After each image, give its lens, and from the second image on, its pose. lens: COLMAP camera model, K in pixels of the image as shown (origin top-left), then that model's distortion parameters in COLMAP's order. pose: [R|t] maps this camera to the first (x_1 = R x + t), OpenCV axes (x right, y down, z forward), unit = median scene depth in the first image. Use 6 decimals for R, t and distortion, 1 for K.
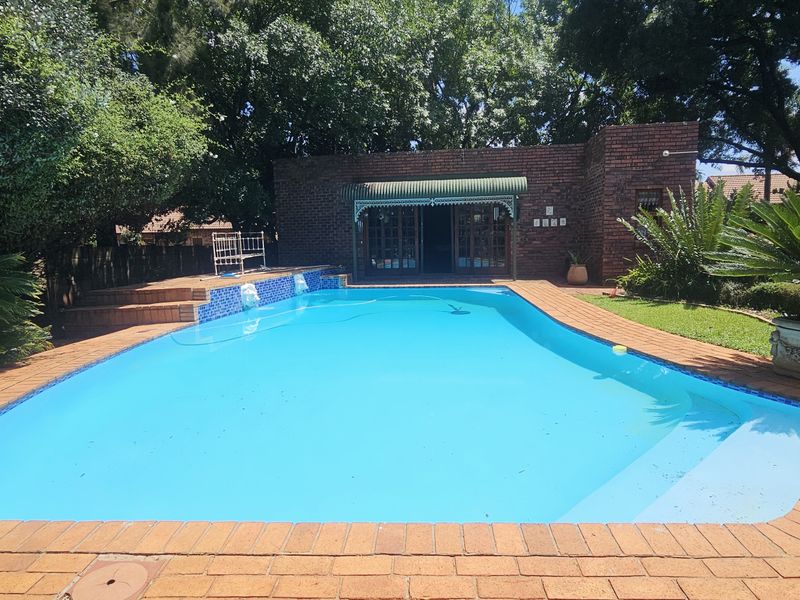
lens RADIAL K [[506.6, 0, 400.0], [0, 506.6, 300.0], [0, 0, 1]] dist [-0.003403, -0.006636]
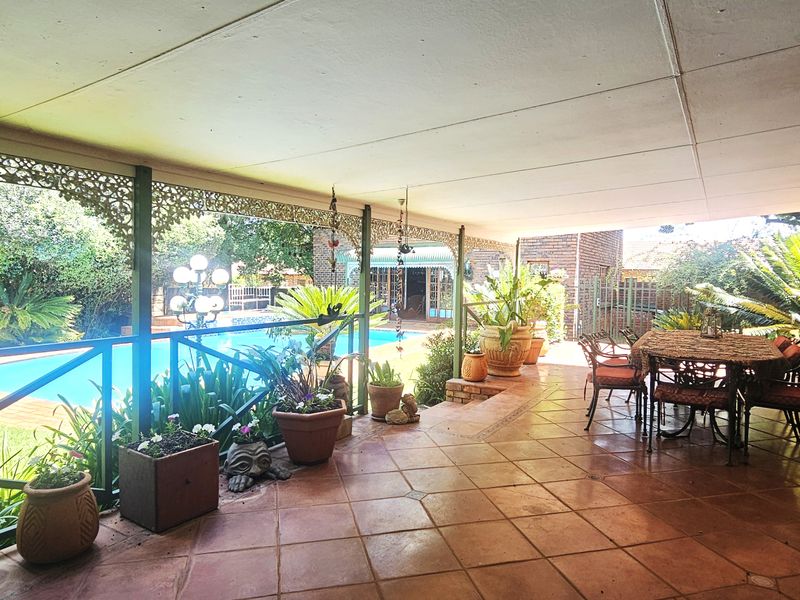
lens RADIAL K [[506.6, 0, 400.0], [0, 506.6, 300.0], [0, 0, 1]] dist [-0.003403, -0.006636]
pose [[0.921279, 0.048162, -0.385908, 0.605001], [-0.078124, 0.994993, -0.062327, -0.026231], [0.380974, 0.087570, 0.920429, -0.181426]]
